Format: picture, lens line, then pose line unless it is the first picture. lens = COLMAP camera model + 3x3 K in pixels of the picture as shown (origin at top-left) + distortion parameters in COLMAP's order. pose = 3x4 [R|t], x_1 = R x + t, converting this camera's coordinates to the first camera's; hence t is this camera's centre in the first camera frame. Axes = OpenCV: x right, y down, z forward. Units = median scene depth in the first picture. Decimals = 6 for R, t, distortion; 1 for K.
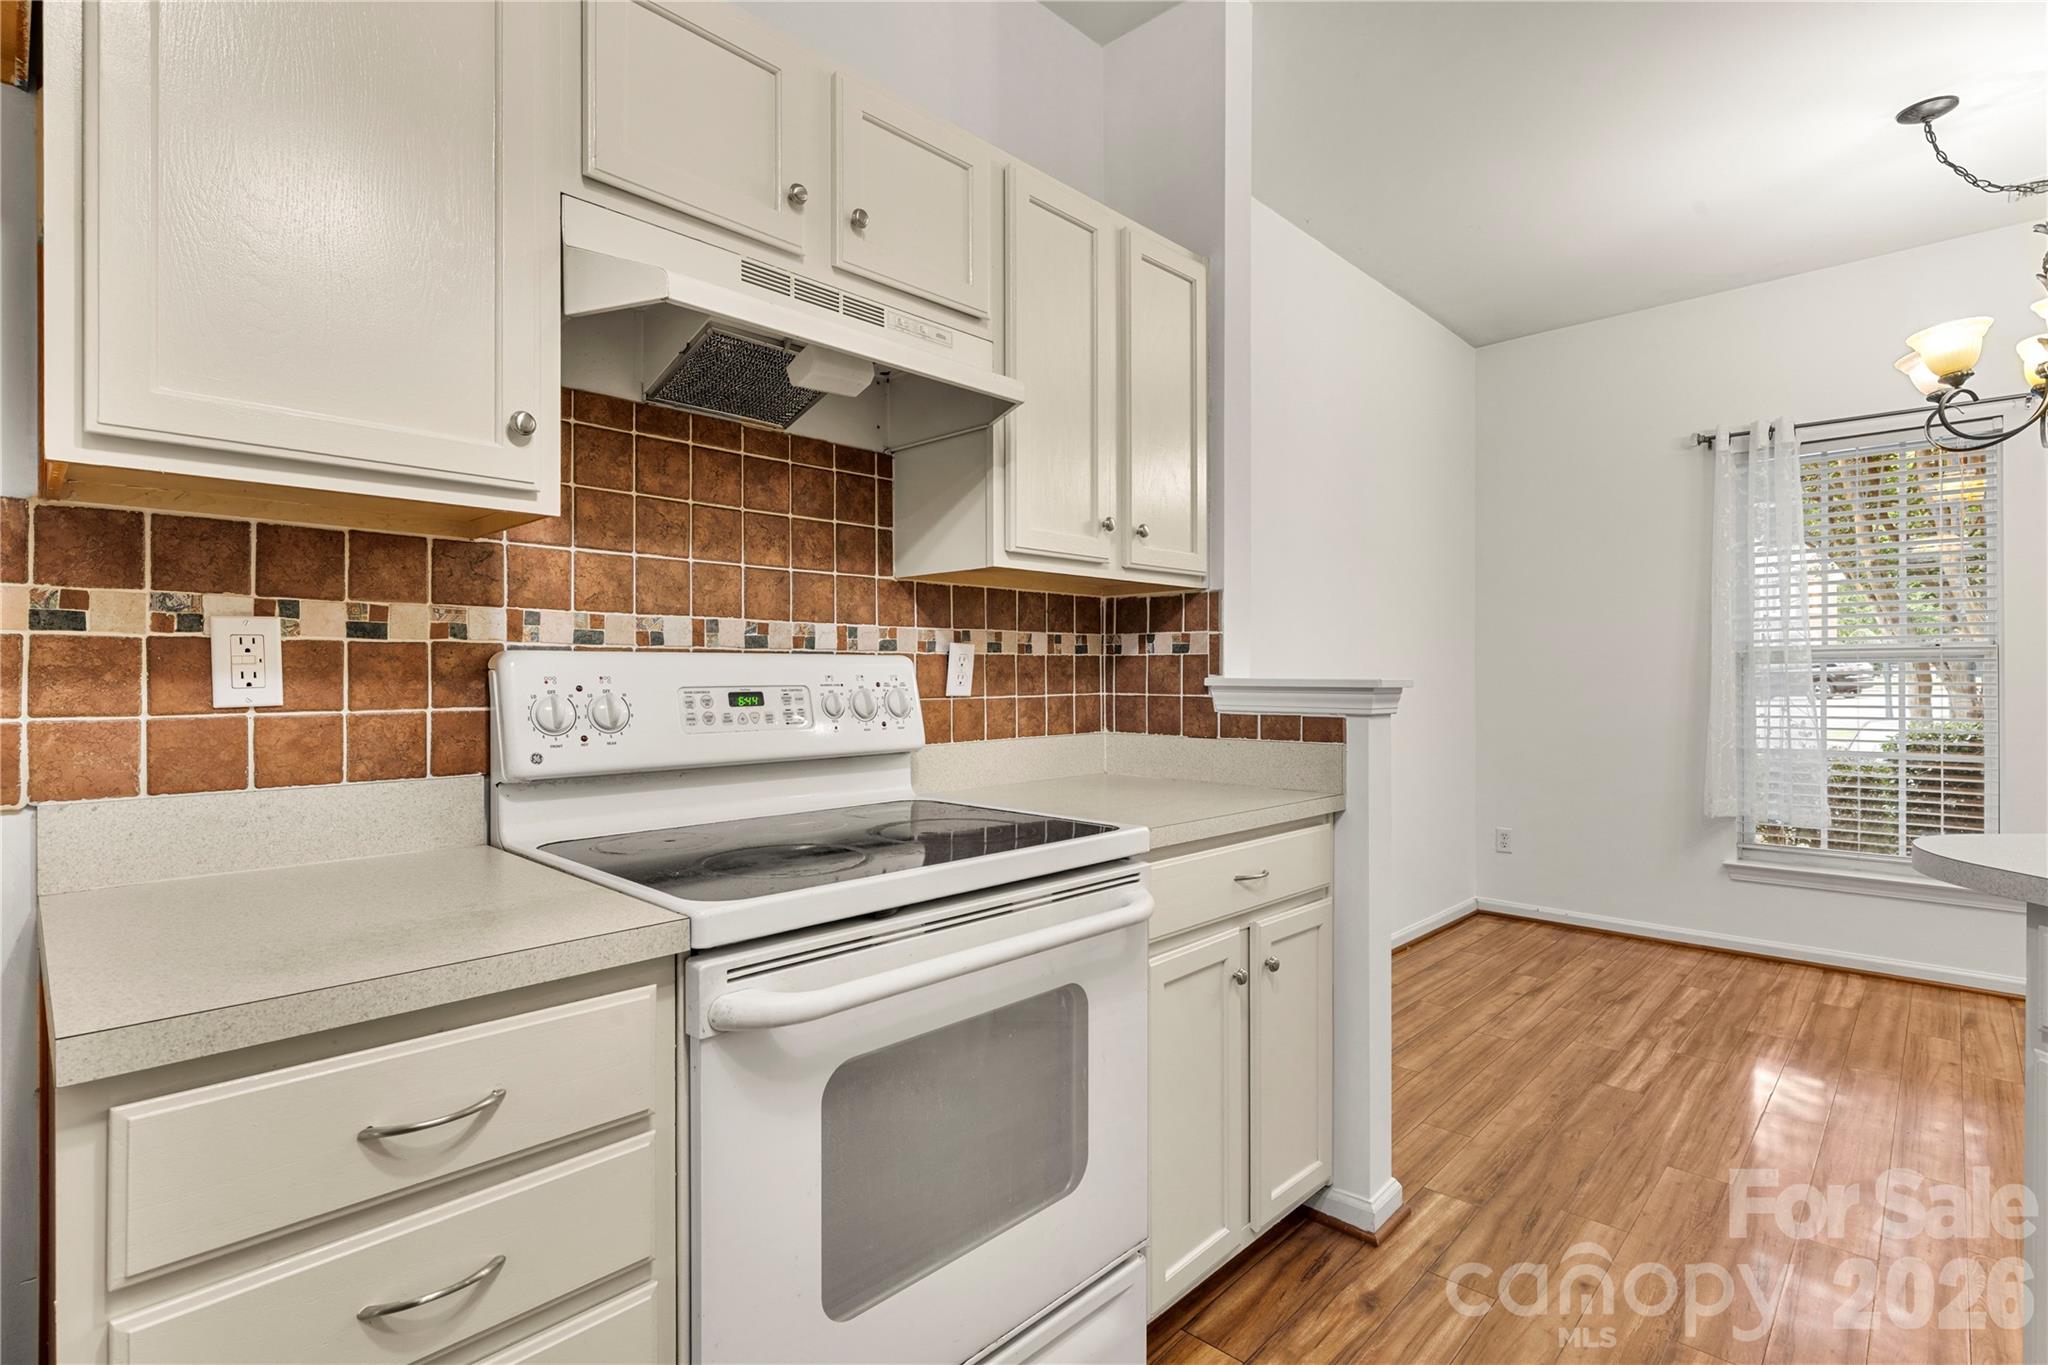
lens RADIAL K [[957.0, 0, 1024.0], [0, 957.0, 682.5], [0, 0, 1]] dist [0.001203, -0.000100]
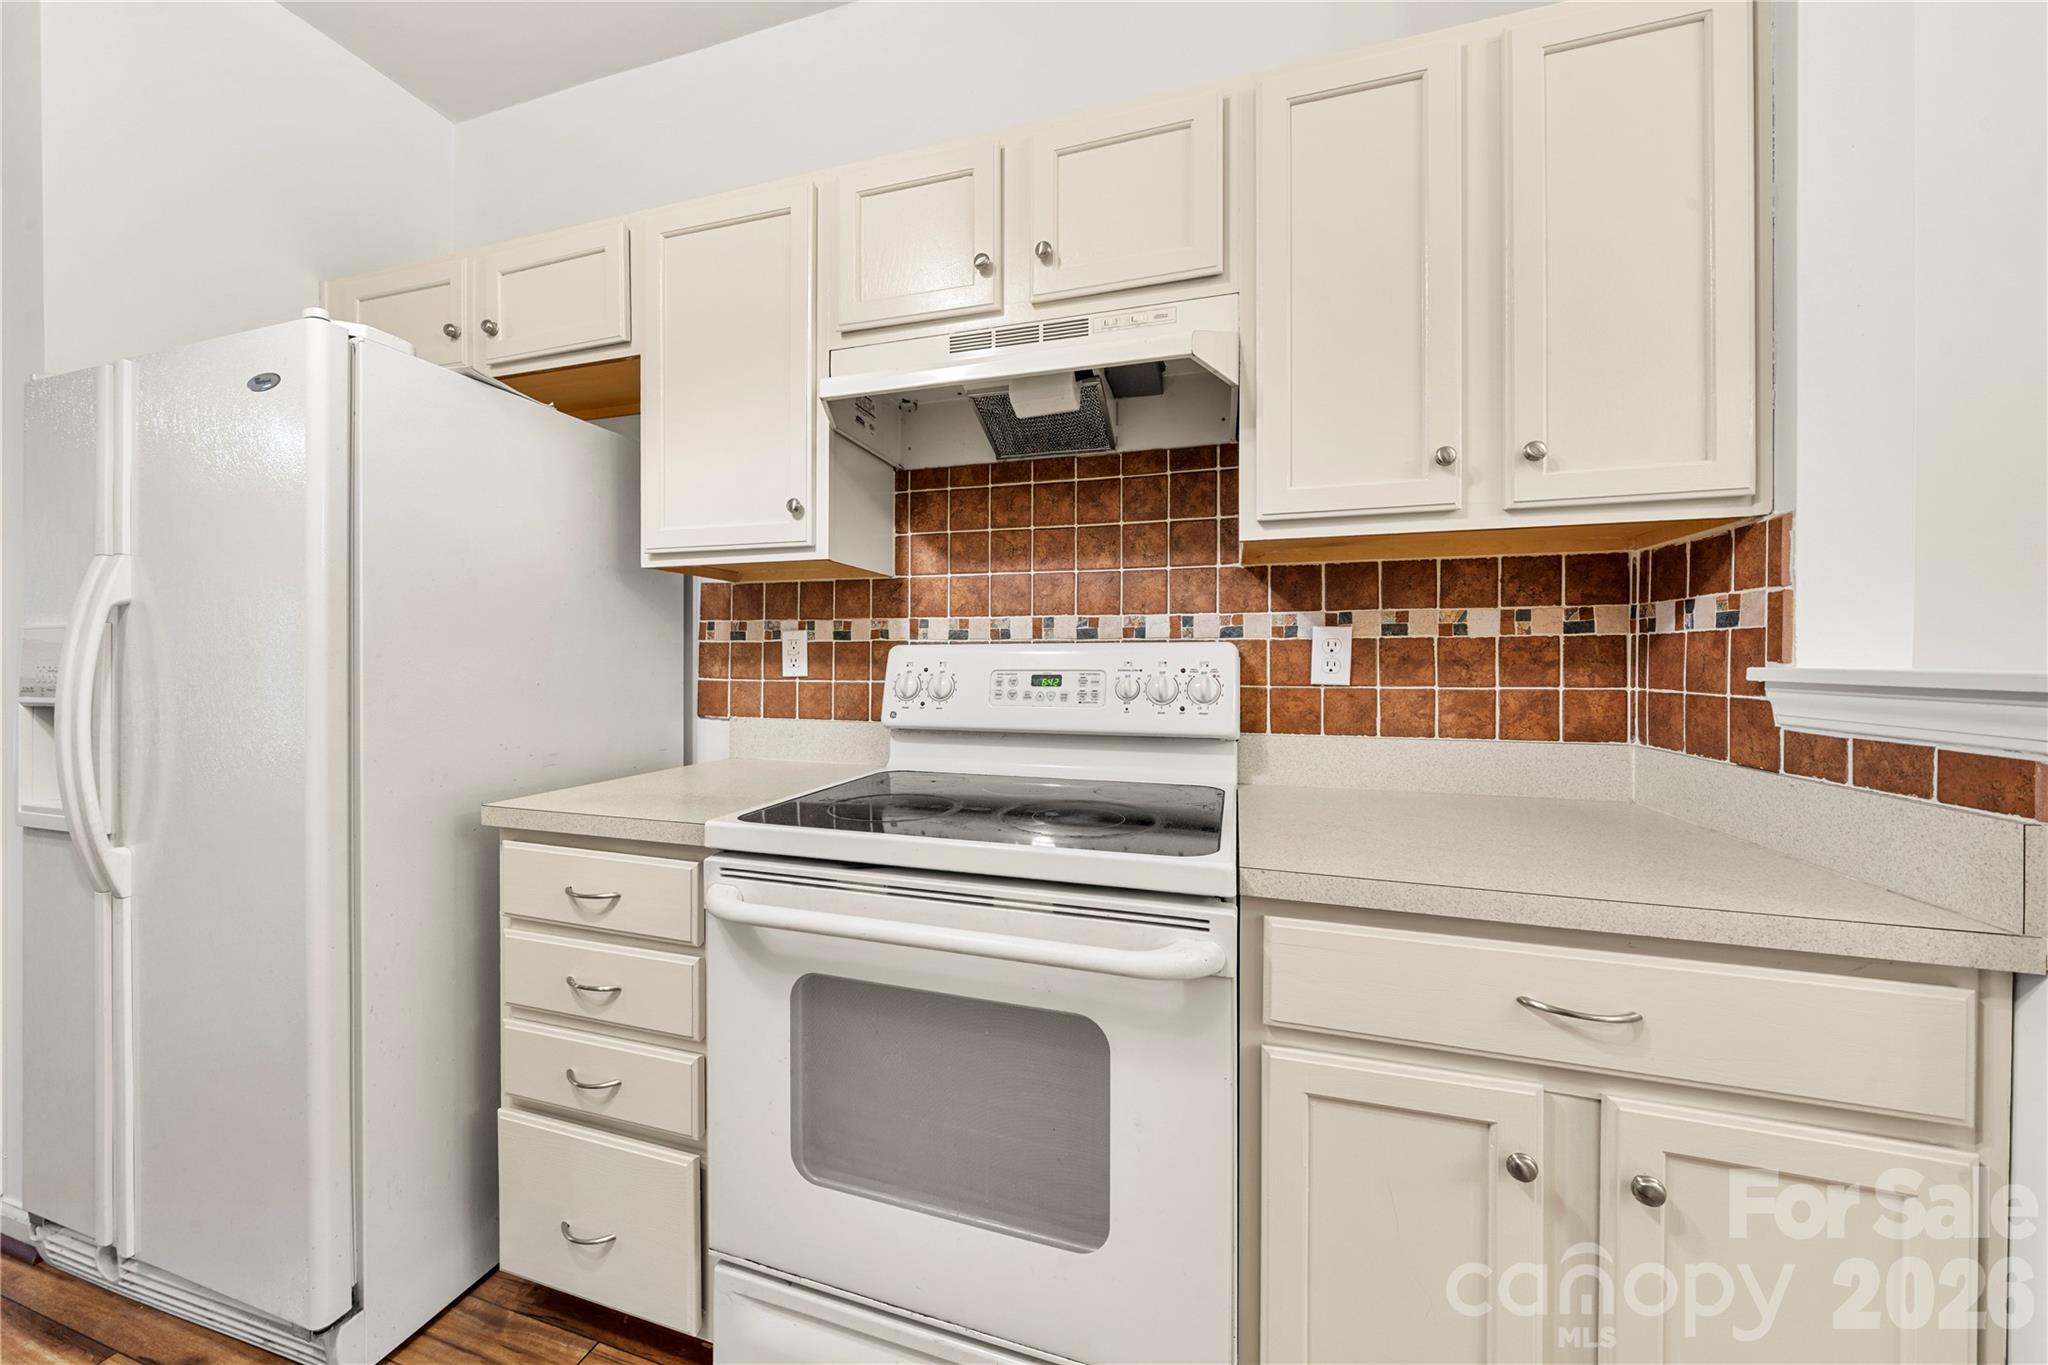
lens RADIAL K [[699.2, 0, 1014.9], [0, 699.2, 667.9], [0, 0, 1]] dist [-0.002221, -0.000244]
pose [[0.462752, 0.009820, -0.886433, 0.454902], [-0.009076, 0.999939, 0.006339, -0.004074], [0.886441, 0.005112, 0.462813, 0.506885]]
